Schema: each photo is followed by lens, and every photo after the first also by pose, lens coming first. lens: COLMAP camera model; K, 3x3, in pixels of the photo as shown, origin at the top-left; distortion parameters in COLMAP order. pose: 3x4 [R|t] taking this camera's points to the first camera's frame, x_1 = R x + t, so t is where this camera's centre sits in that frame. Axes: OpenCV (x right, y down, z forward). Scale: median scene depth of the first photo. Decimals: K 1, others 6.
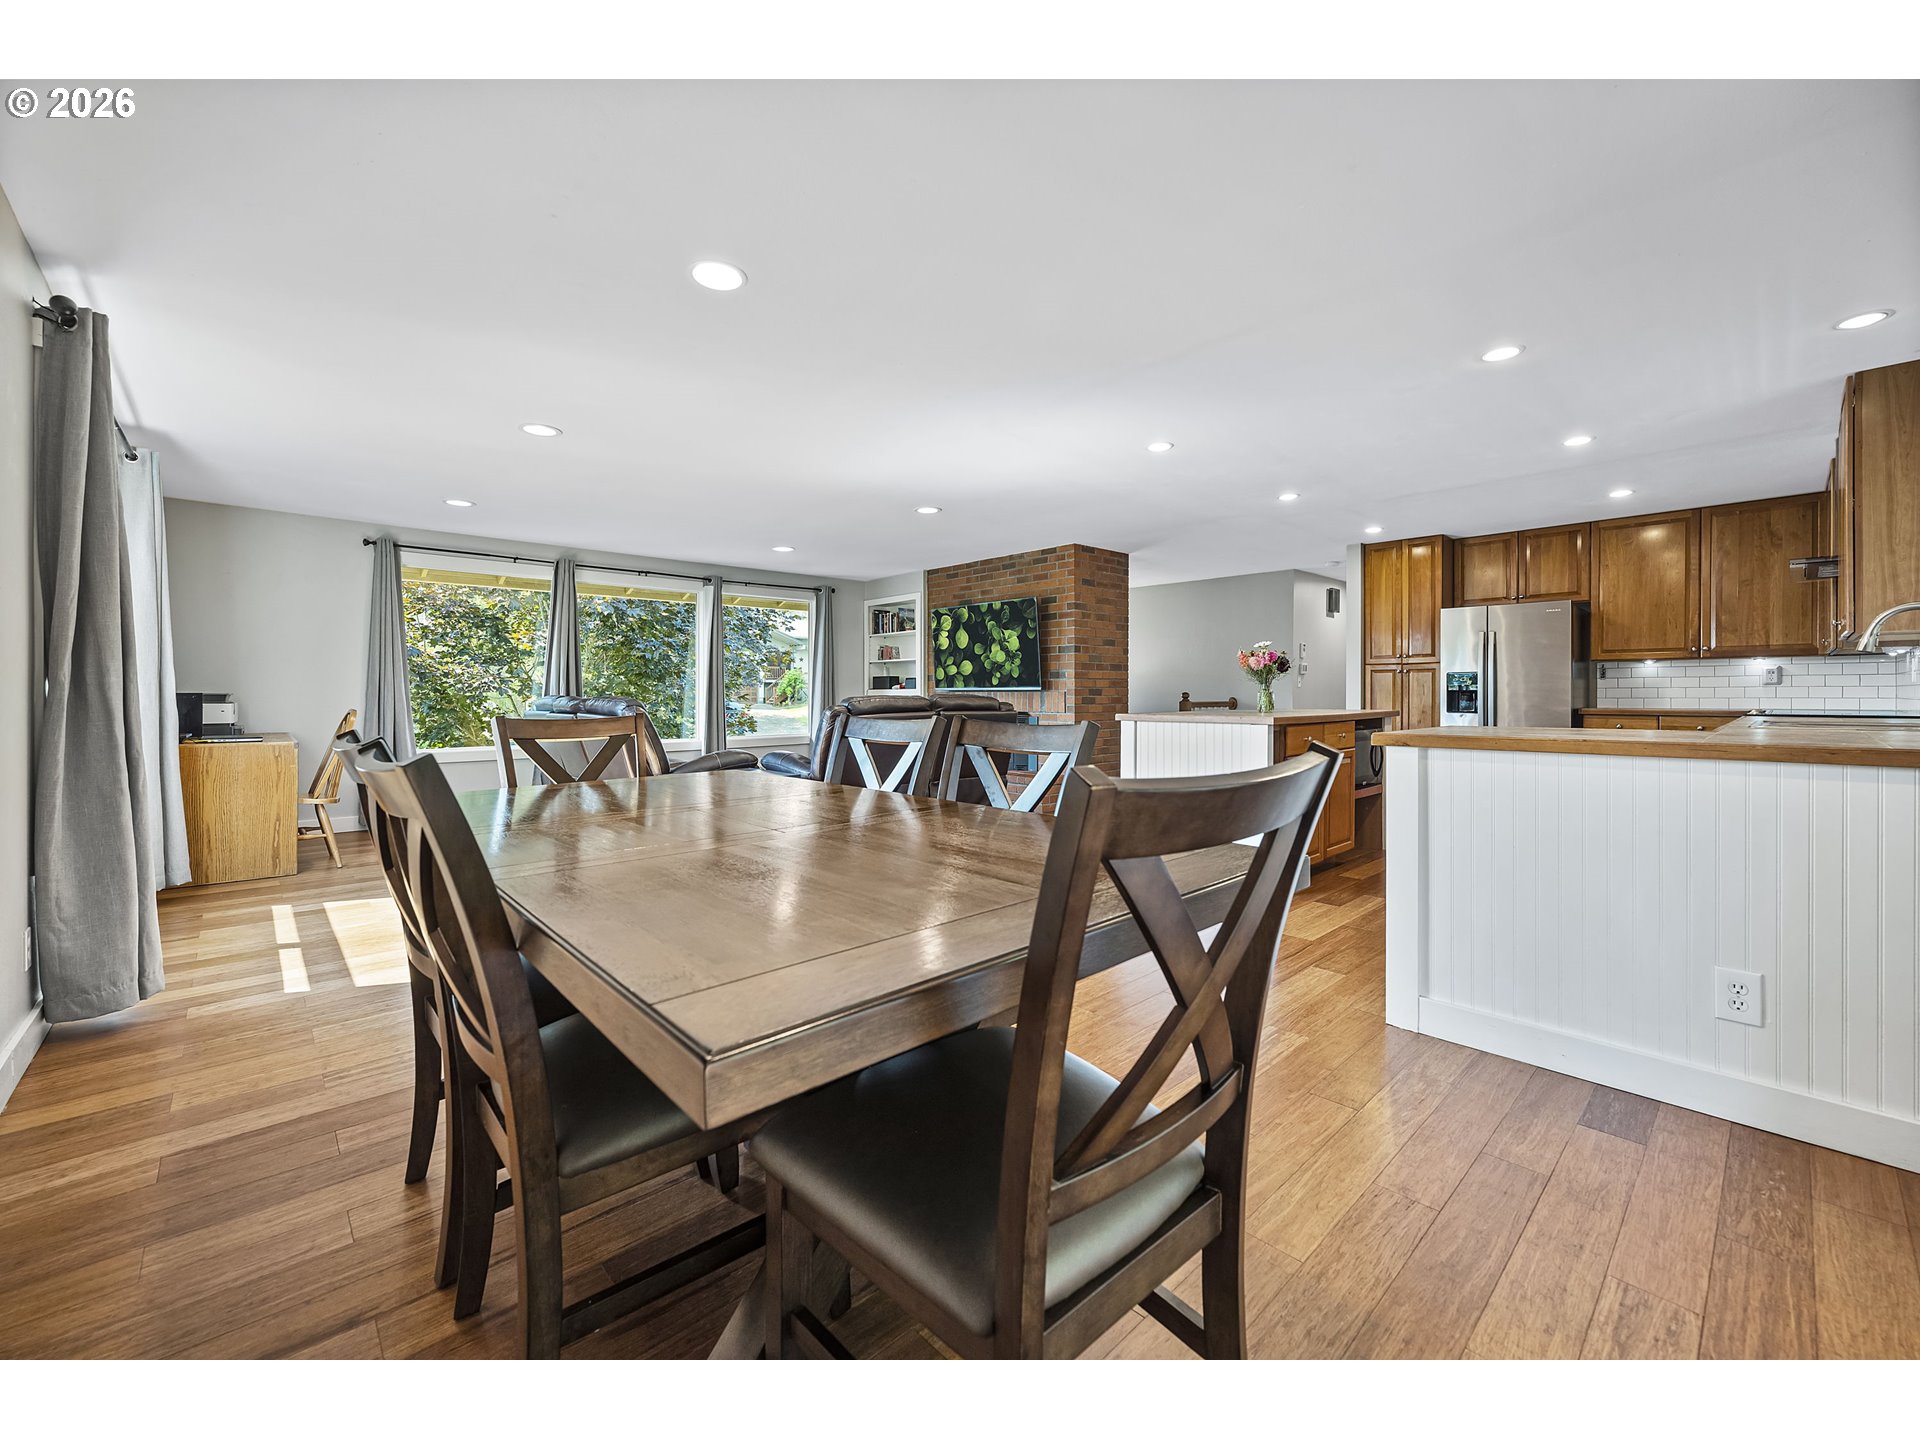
lens RADIAL K [[778.0, 0, 961.9], [0, 778.0, 703.1], [0, 0, 1]] dist [0.000943, 0.000047]
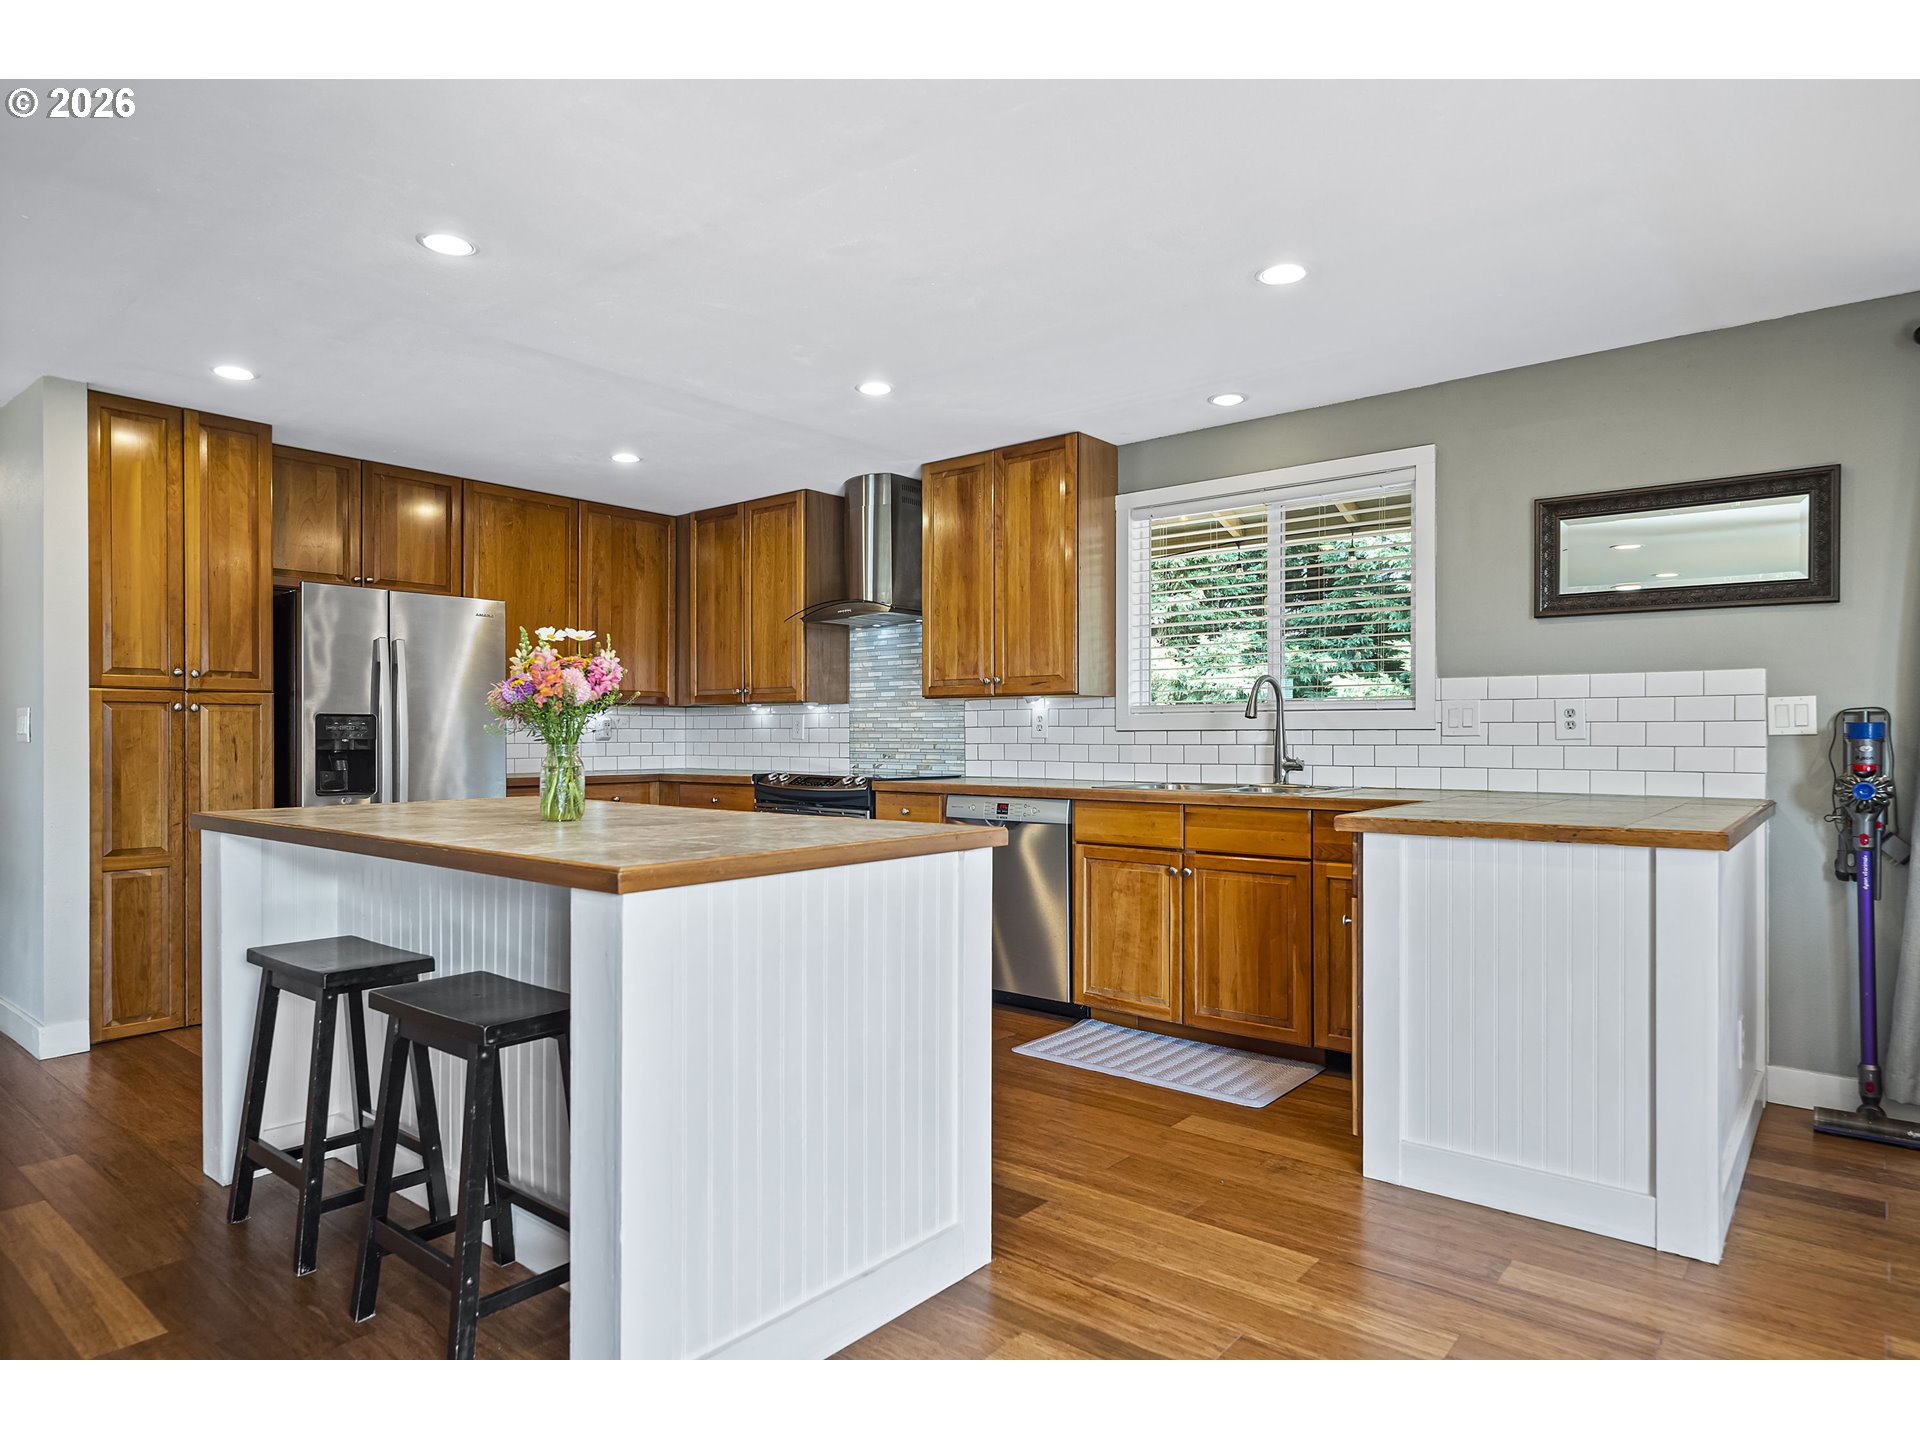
lens RADIAL K [[1114.2, 0, 959.7], [0, 1114.2, 729.1], [0, 0, 1]] dist [-0.001453, -0.000223]
pose [[-0.126883, 0.008893, 0.991878, -0.143665], [0.012606, 0.999894, -0.007352, -0.022703], [-0.991838, 0.011570, -0.126982, 0.816310]]
